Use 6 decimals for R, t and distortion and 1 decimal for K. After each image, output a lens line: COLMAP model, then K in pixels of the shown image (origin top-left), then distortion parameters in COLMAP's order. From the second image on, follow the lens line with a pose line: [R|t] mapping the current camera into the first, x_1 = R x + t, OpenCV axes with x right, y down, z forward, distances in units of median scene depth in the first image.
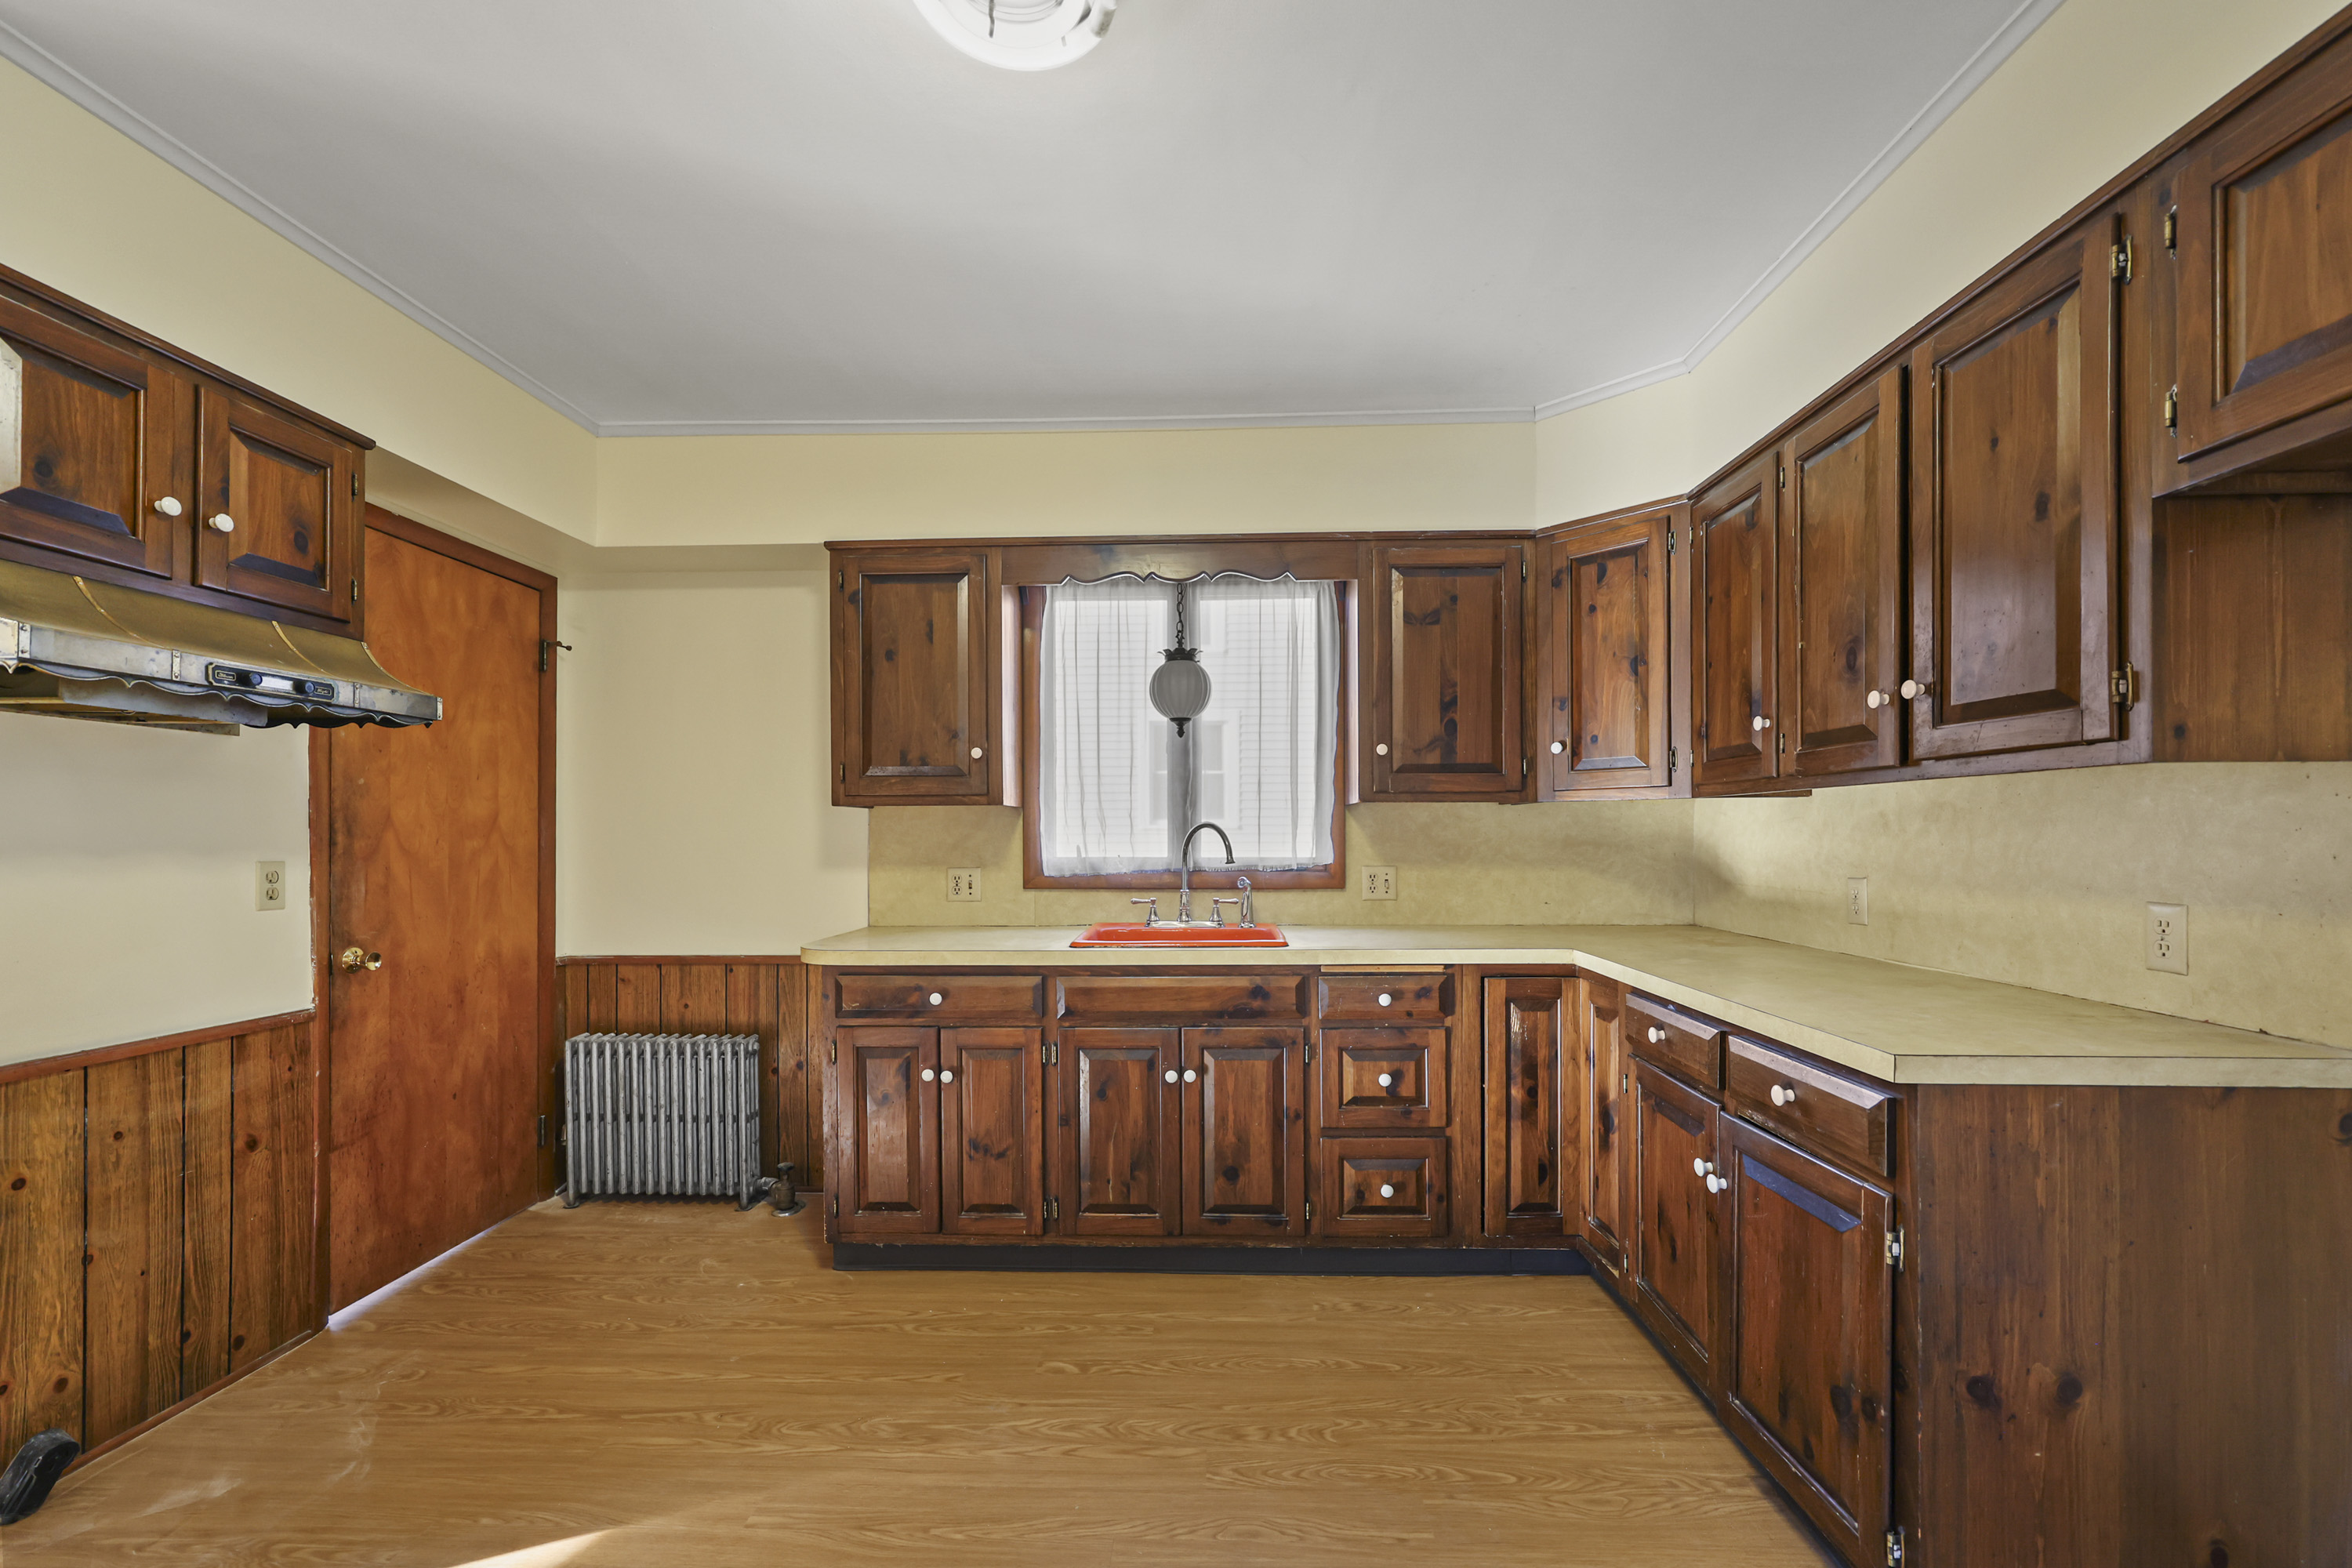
lens RADIAL K [[961.4, 0, 1173.4], [0, 961.4, 833.4], [0, 0, 1]] dist [-0.000222, -0.000052]
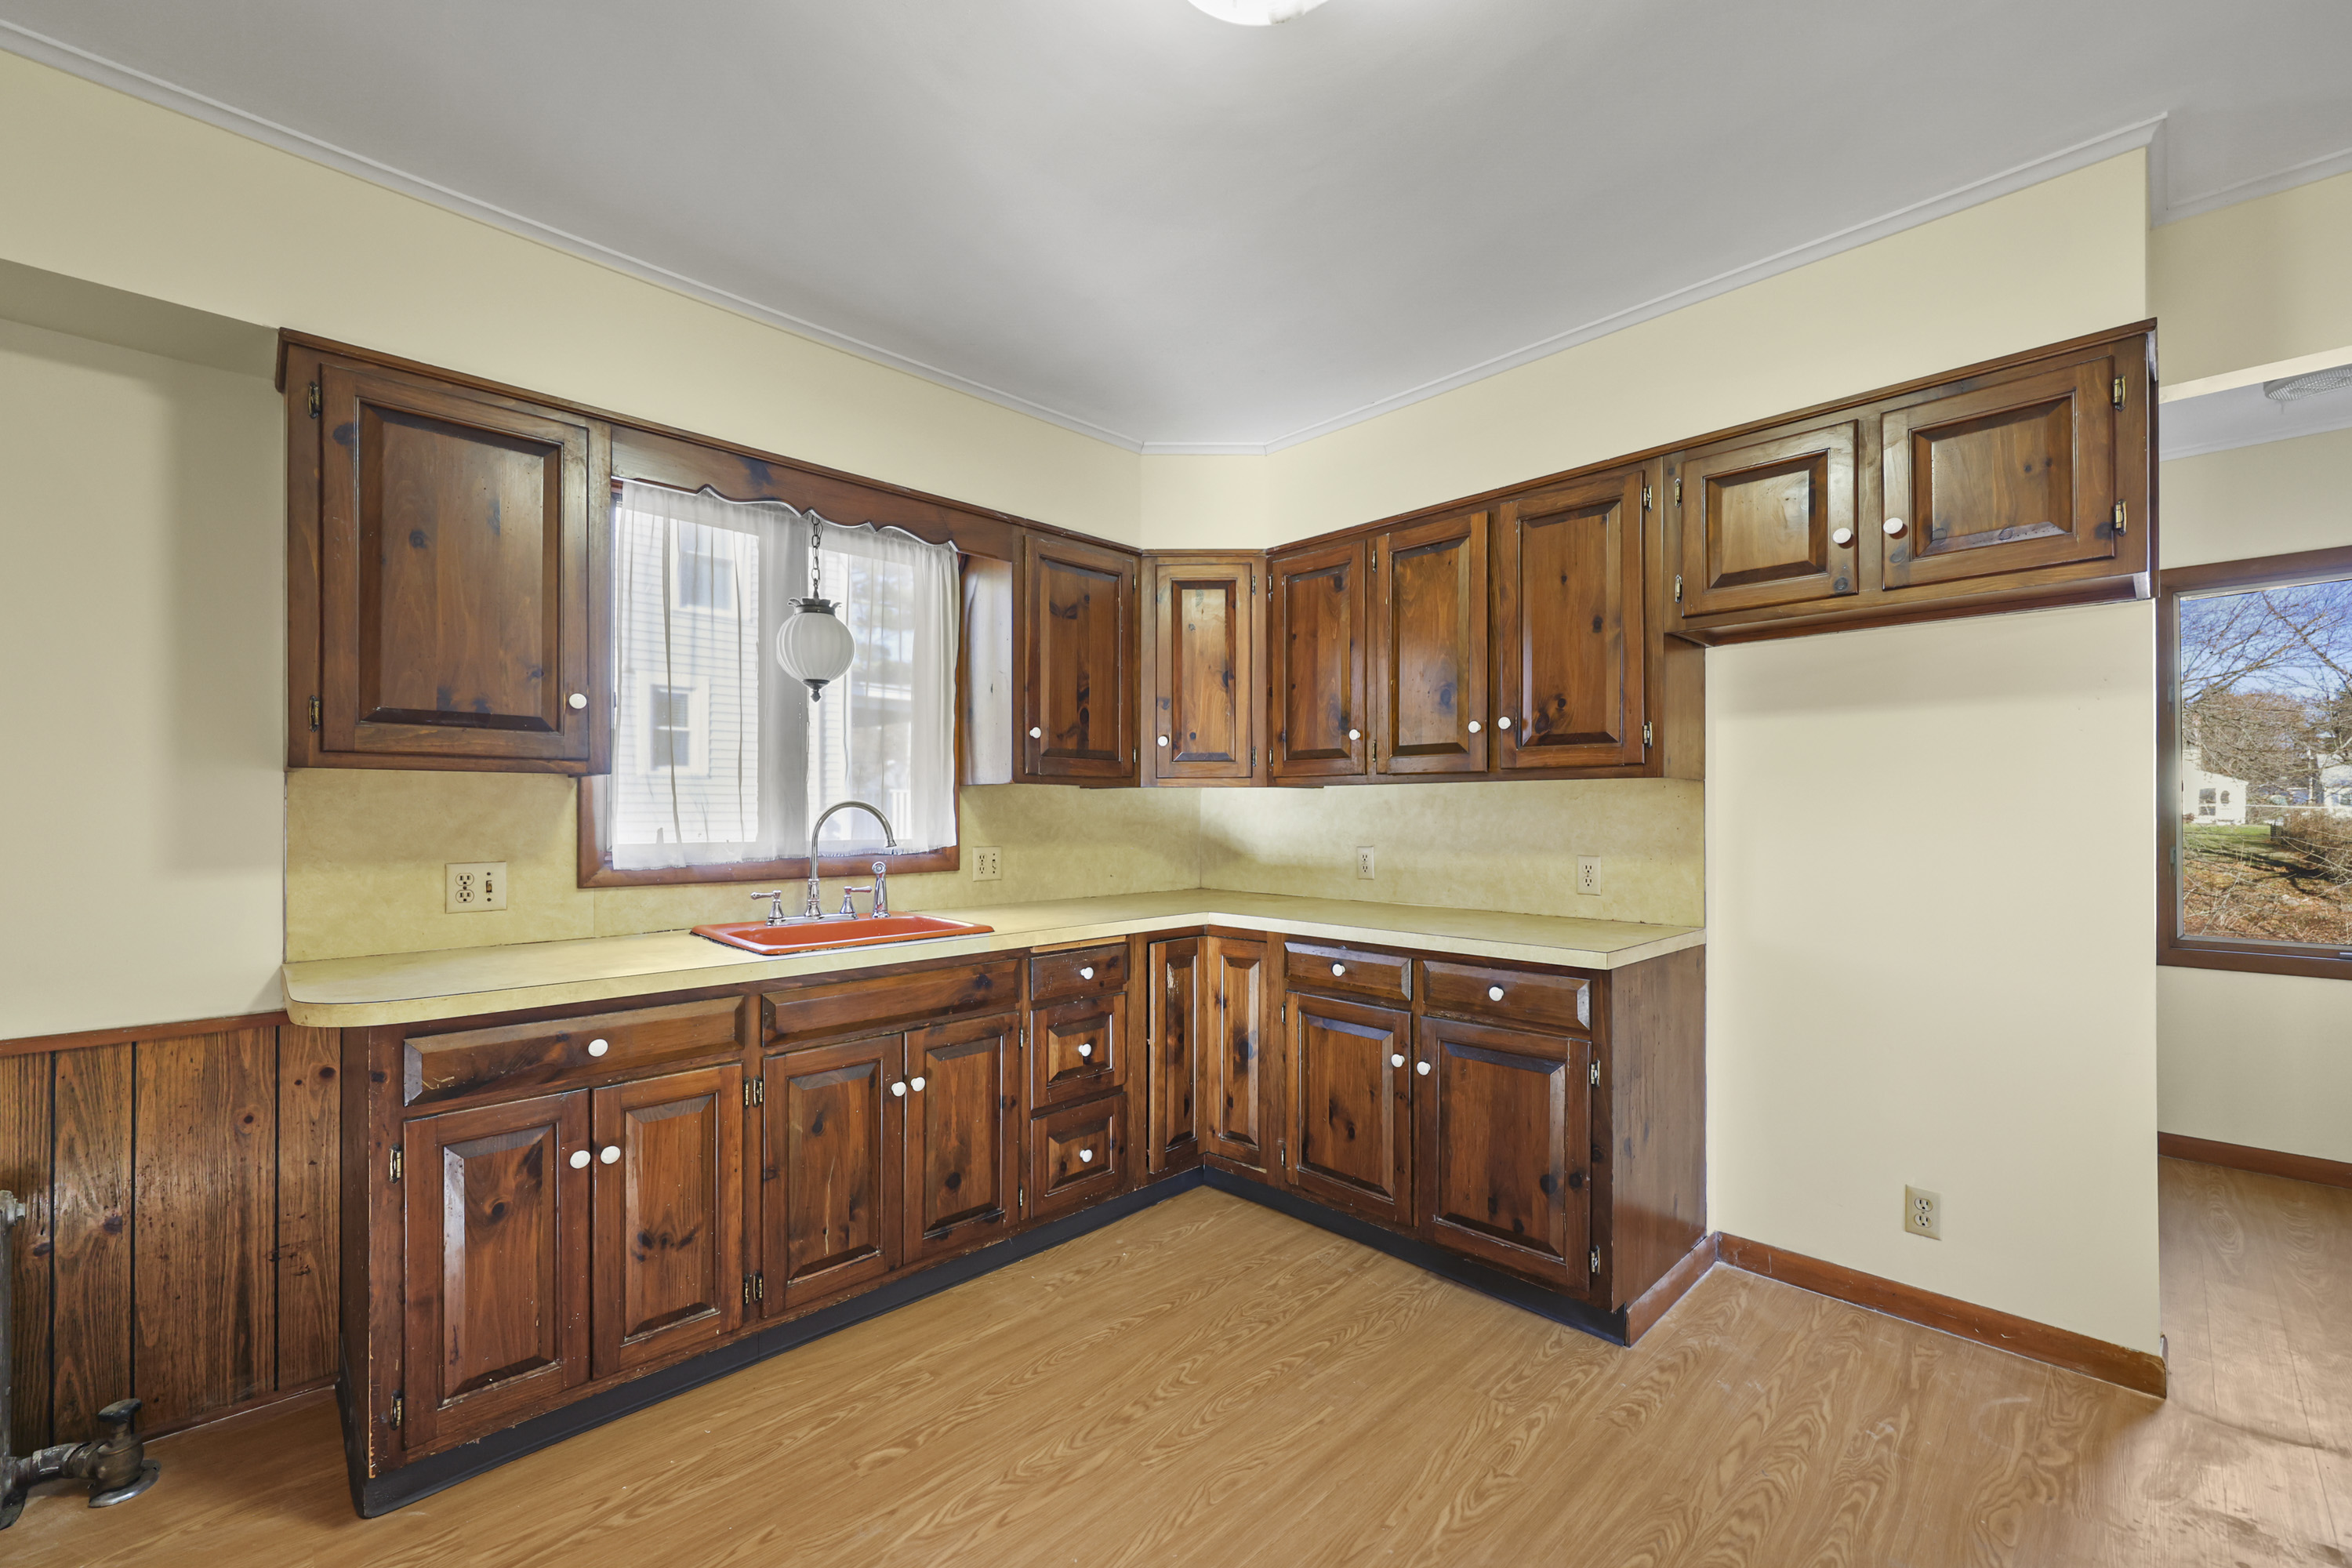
lens RADIAL K [[959.0, 0, 1170.8], [0, 959.0, 805.9], [0, 0, 1]] dist [0.000902, 0.000162]
pose [[0.689626, 0.008553, 0.724115, -0.466330], [-0.002895, 0.999955, -0.009054, -0.000190], [-0.724160, 0.004148, 0.689619, 0.207325]]
